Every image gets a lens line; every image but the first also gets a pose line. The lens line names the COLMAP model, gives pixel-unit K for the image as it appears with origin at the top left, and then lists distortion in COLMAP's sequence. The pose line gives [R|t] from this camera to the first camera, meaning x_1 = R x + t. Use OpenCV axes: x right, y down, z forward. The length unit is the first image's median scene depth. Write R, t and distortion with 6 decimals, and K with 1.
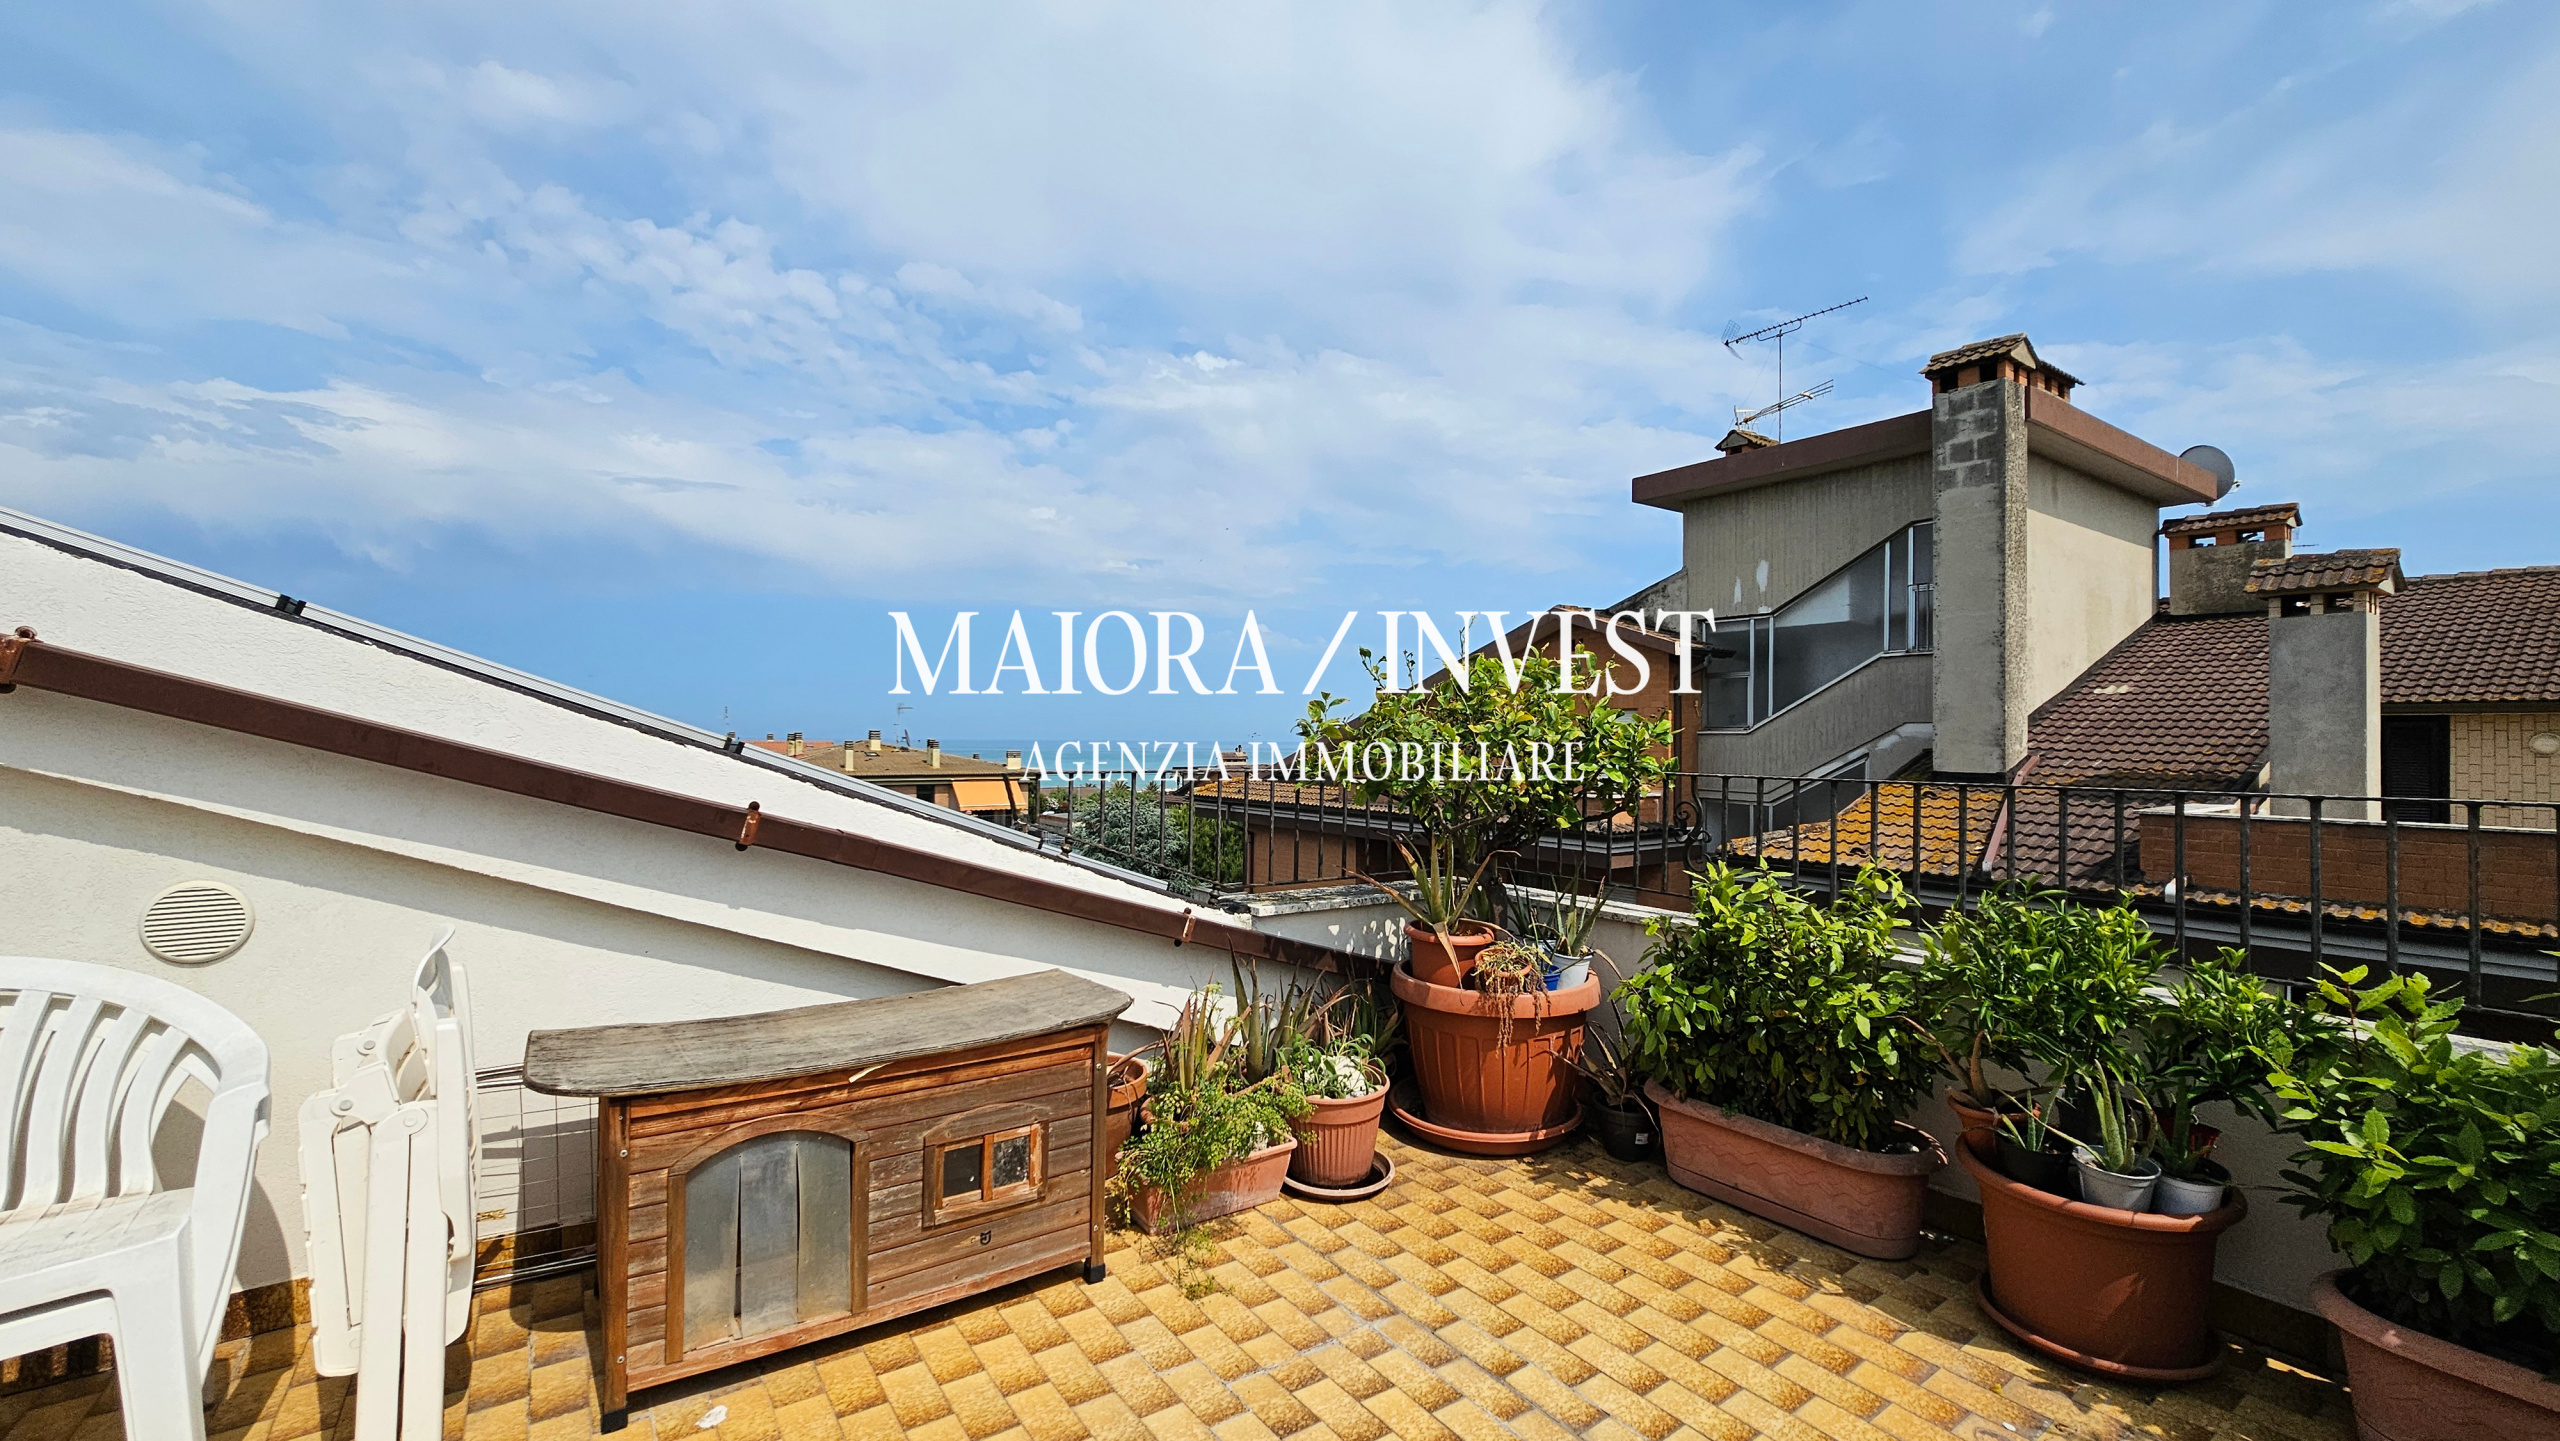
lens RADIAL K [[1043.8, 0, 1267.0], [0, 1043.8, 738.6], [0, 0, 1]] dist [-0.001304, -0.000051]
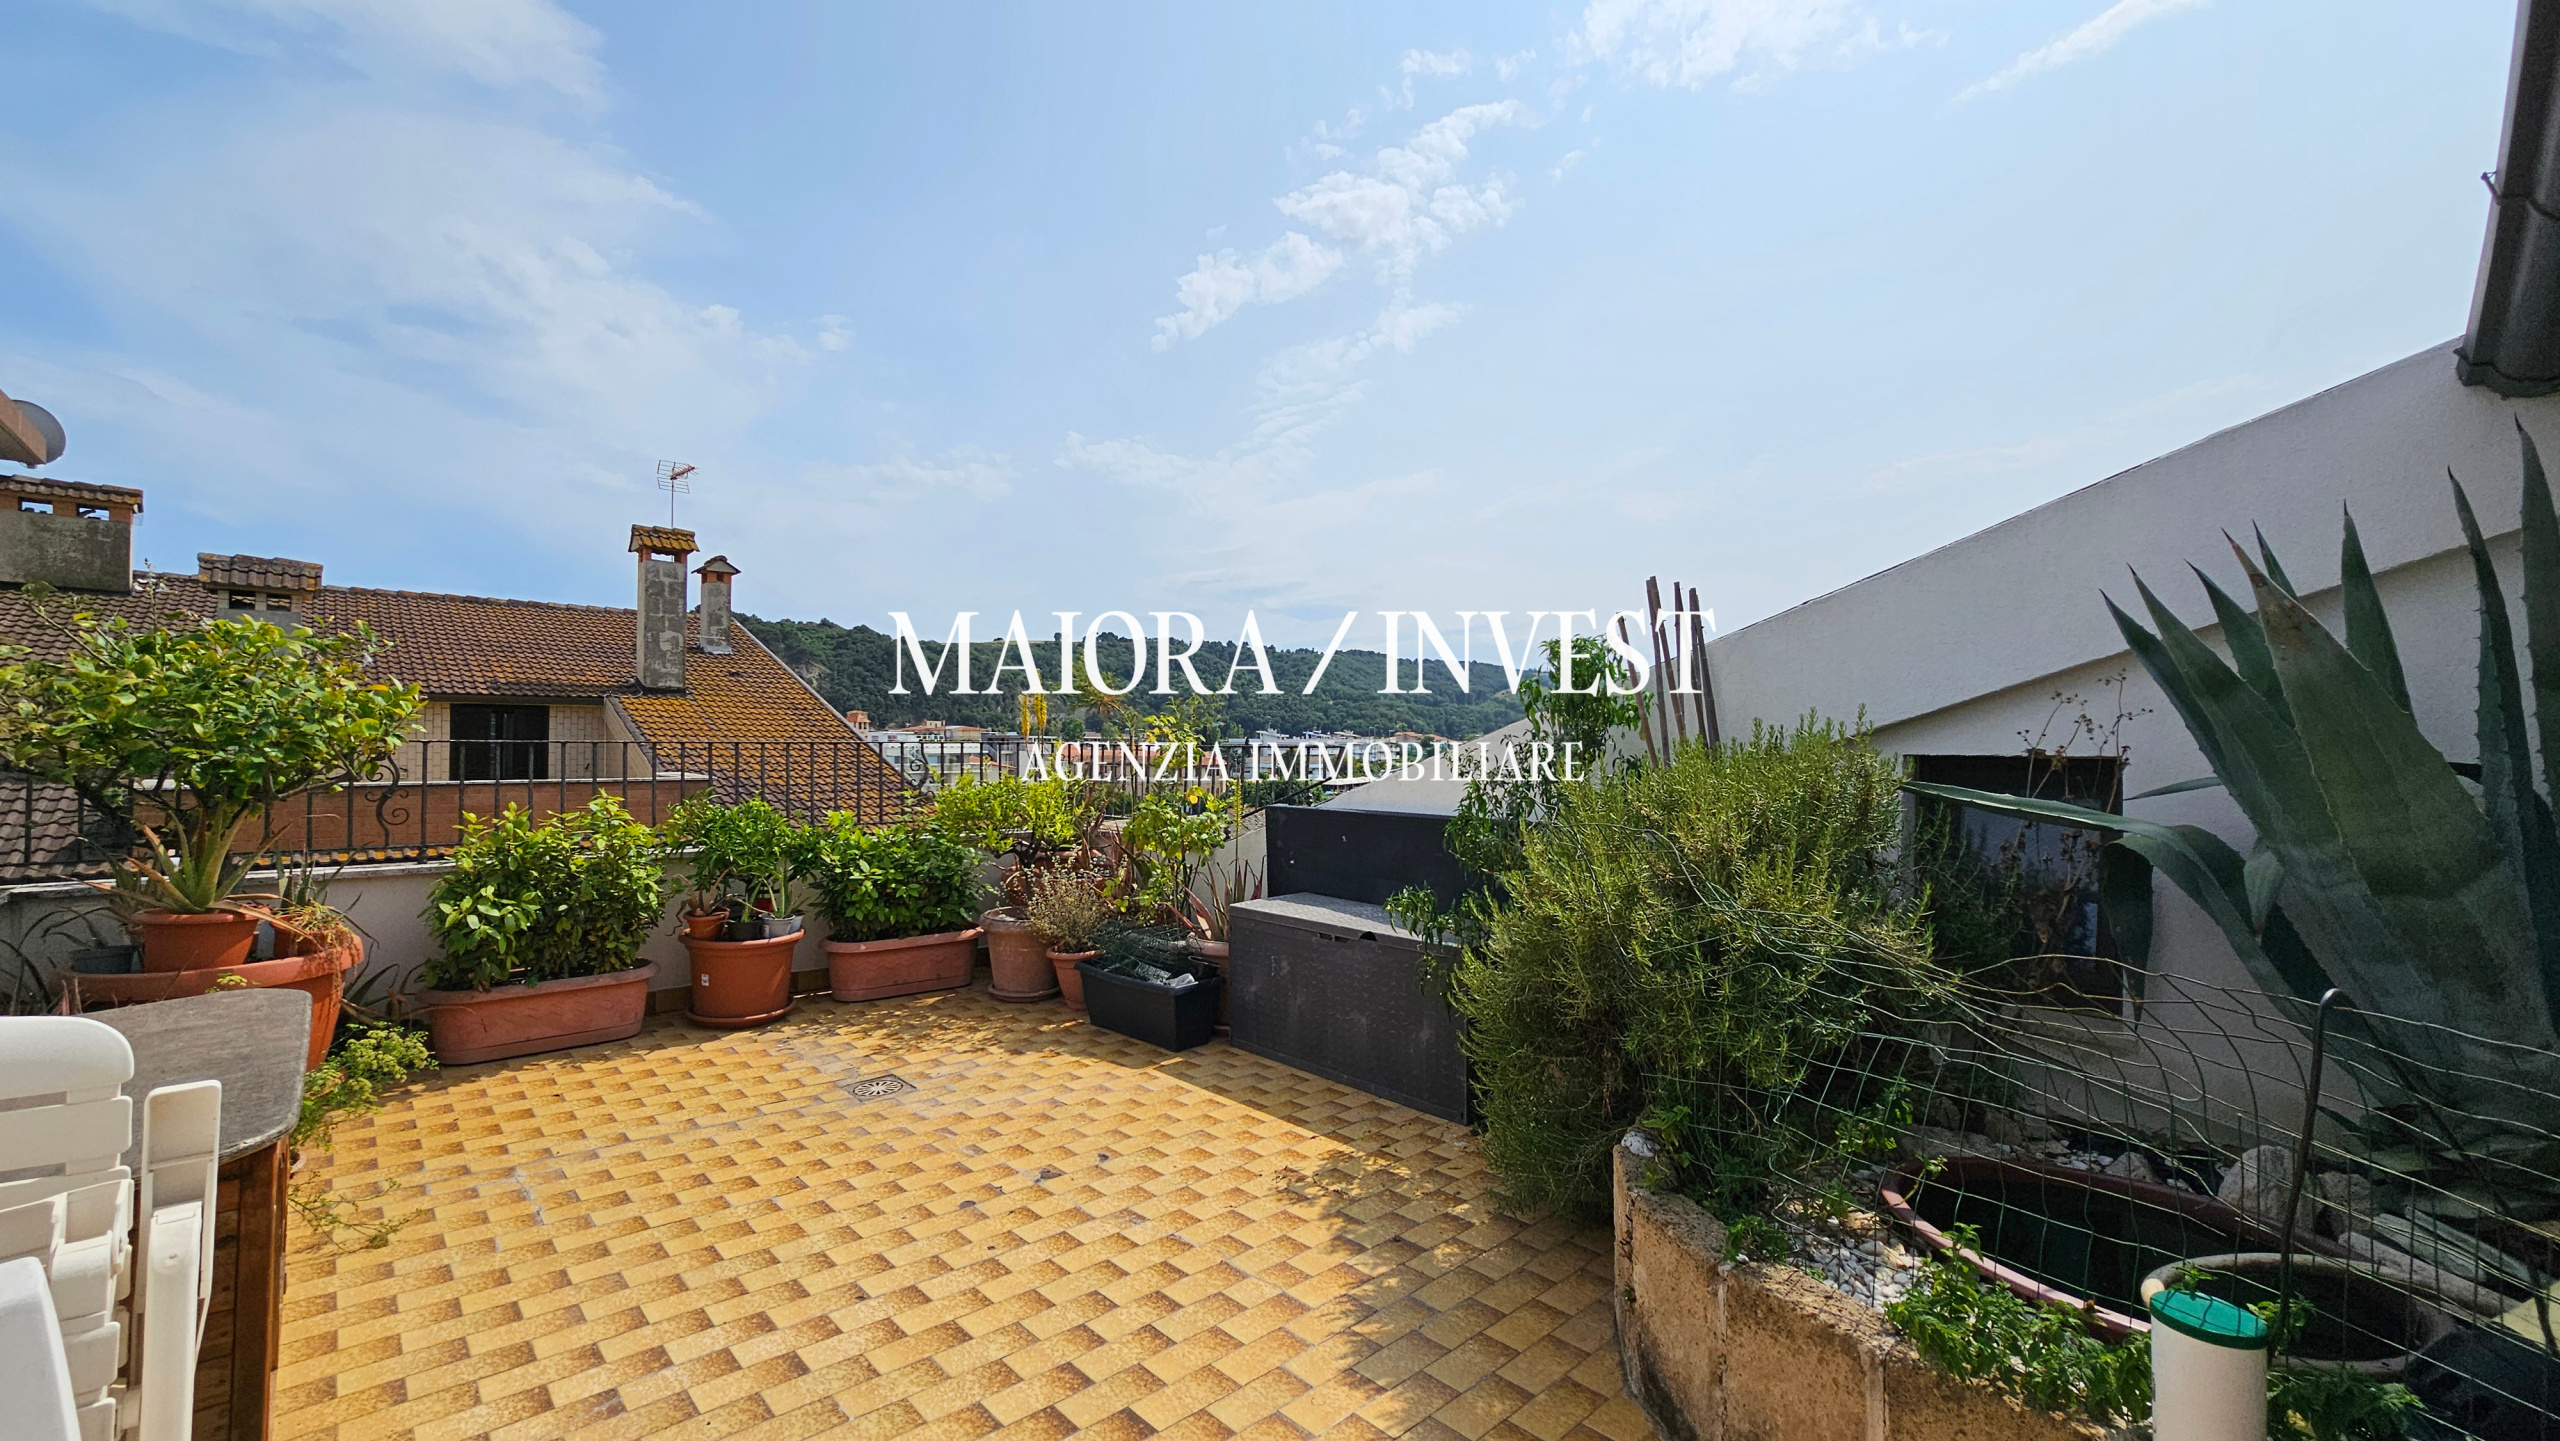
lens RADIAL K [[1043.8, 0, 1276.8], [0, 1043.8, 717.1], [0, 0, 1]] dist [-0.001304, -0.000051]
pose [[-0.162355, 0.012223, 0.986657, -1.031997], [-0.008531, 0.999869, -0.013791, 0.017909], [-0.986695, -0.010656, -0.162230, 0.252269]]
